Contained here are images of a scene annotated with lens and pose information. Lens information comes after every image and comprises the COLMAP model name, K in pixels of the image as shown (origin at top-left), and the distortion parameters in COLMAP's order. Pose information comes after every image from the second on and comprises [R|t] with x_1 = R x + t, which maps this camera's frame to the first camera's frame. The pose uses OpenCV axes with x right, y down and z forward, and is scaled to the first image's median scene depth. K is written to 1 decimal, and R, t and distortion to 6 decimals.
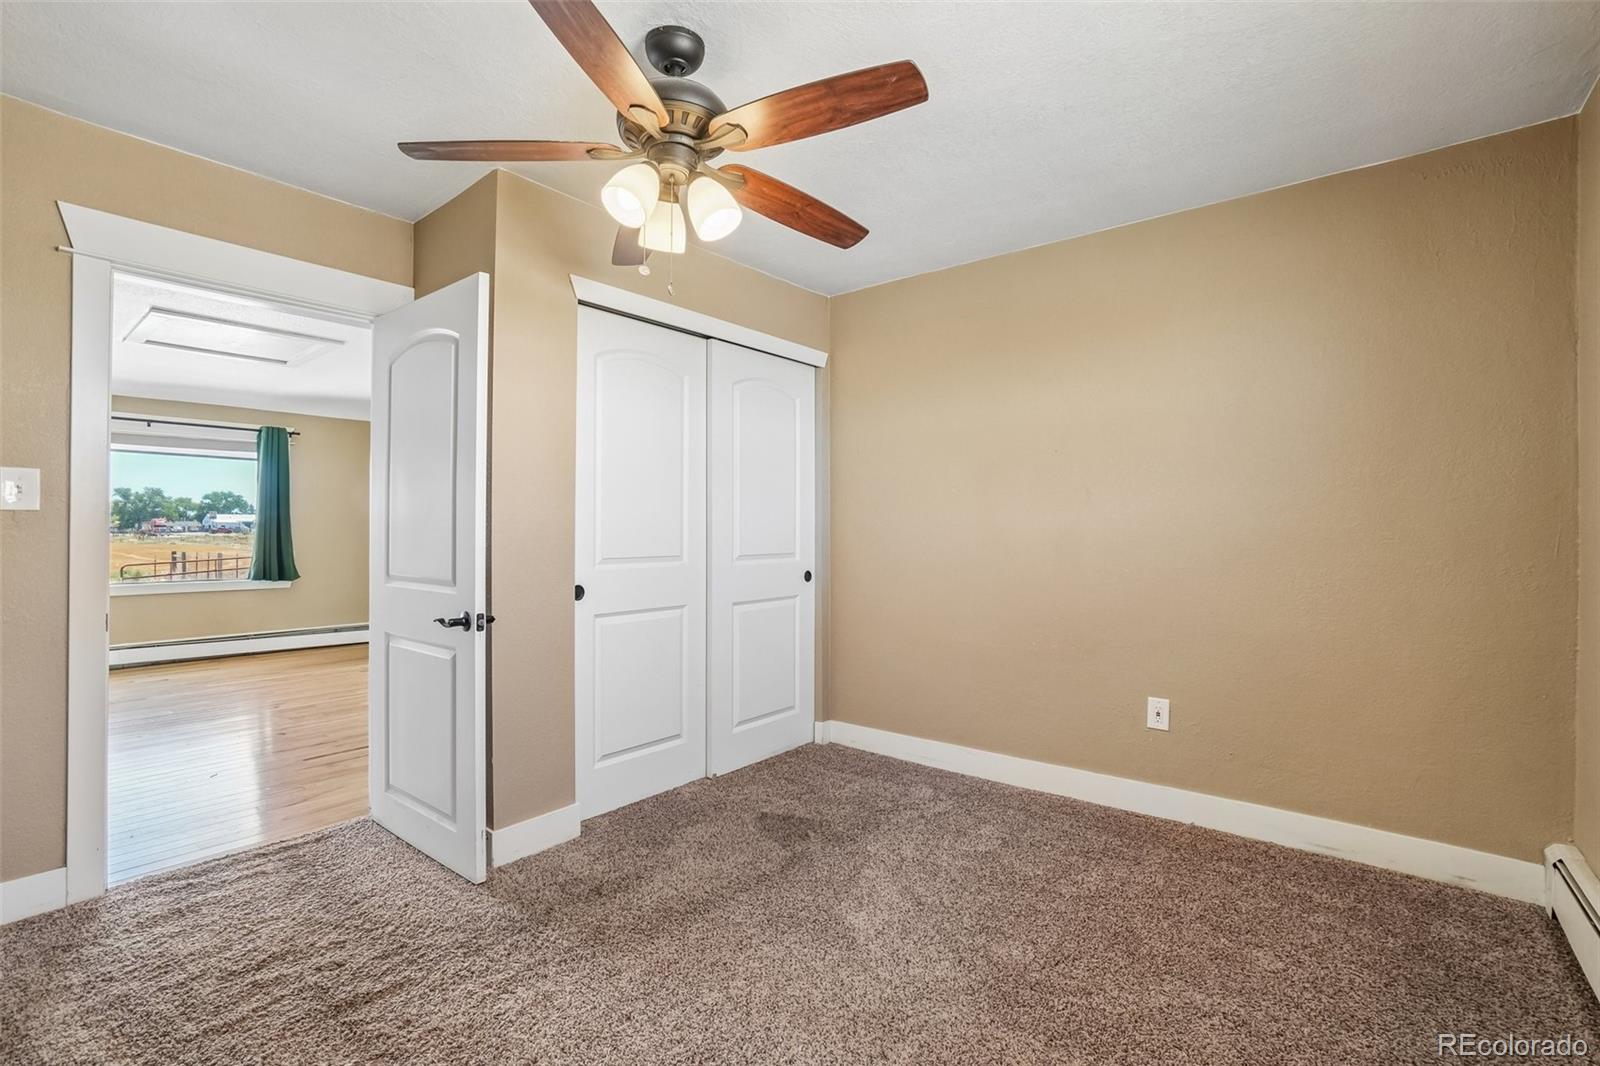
lens RADIAL K [[729.0, 0, 777.8], [0, 729.0, 523.7], [0, 0, 1]] dist [-0.063364, 0.019746]
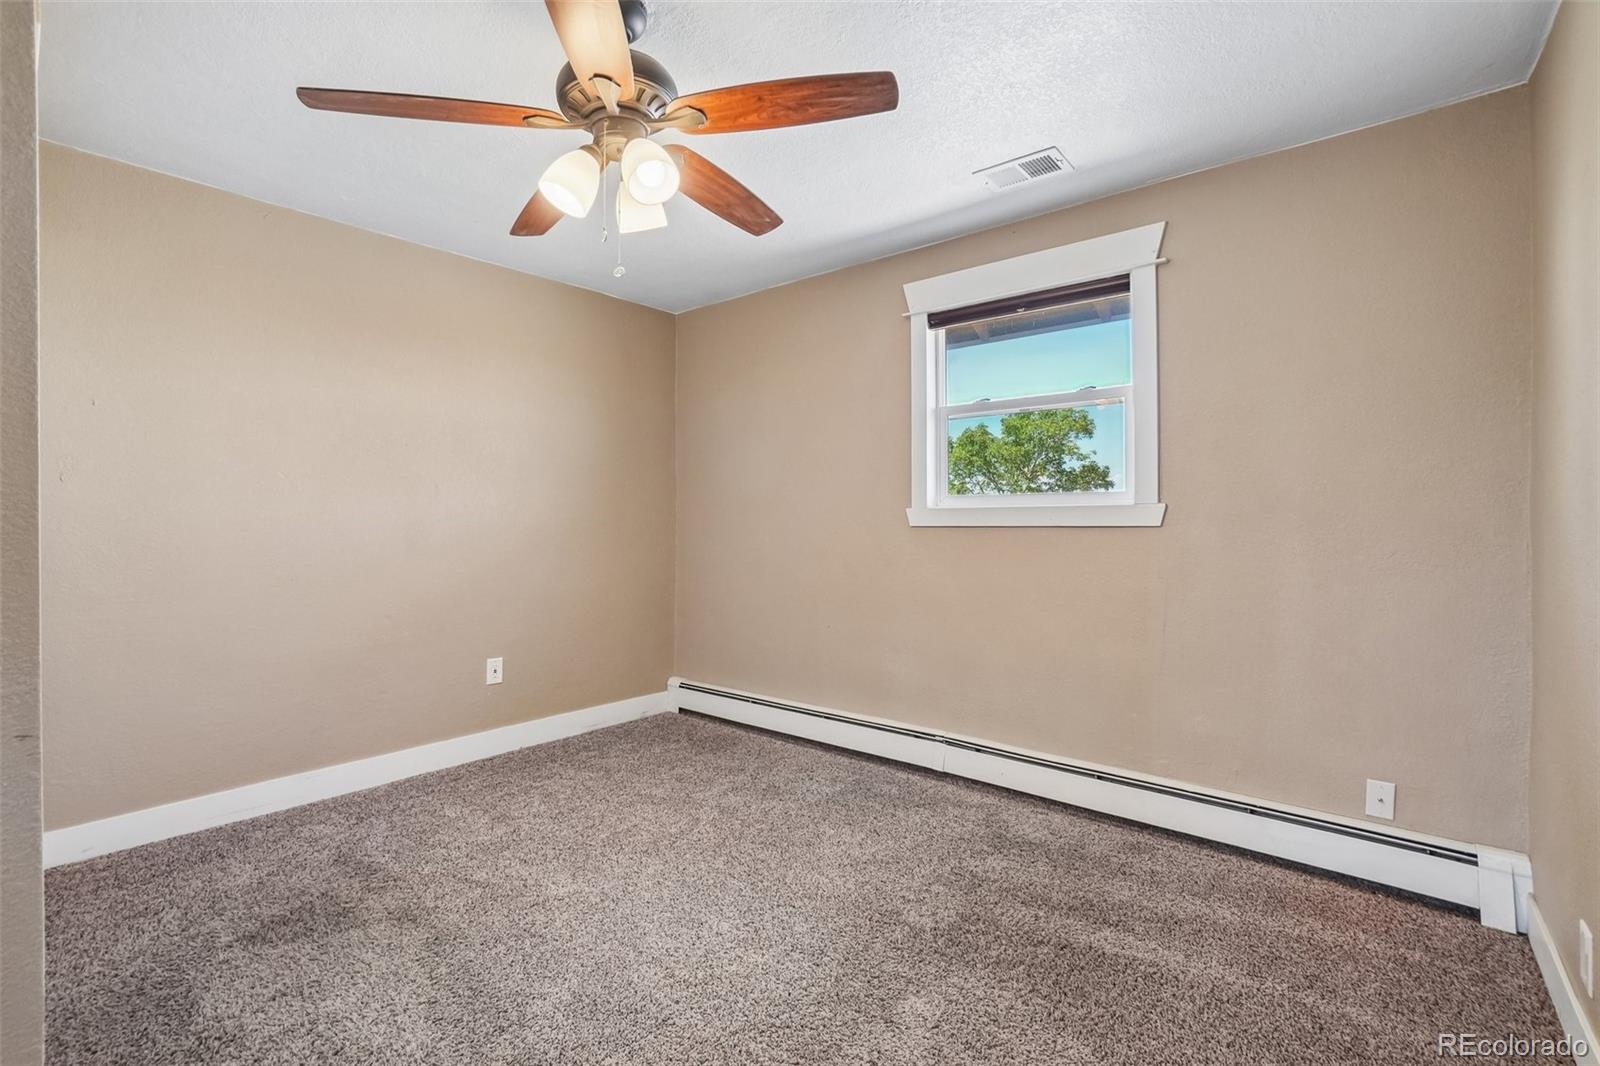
lens RADIAL K [[729.0, 0, 777.8], [0, 729.0, 523.7], [0, 0, 1]] dist [-0.063364, 0.019746]
pose [[0.006721, -0.006962, 0.999953, -0.682885], [0.002910, 0.999972, 0.006943, 0.005433], [-0.999973, 0.002863, 0.006741, 0.491209]]
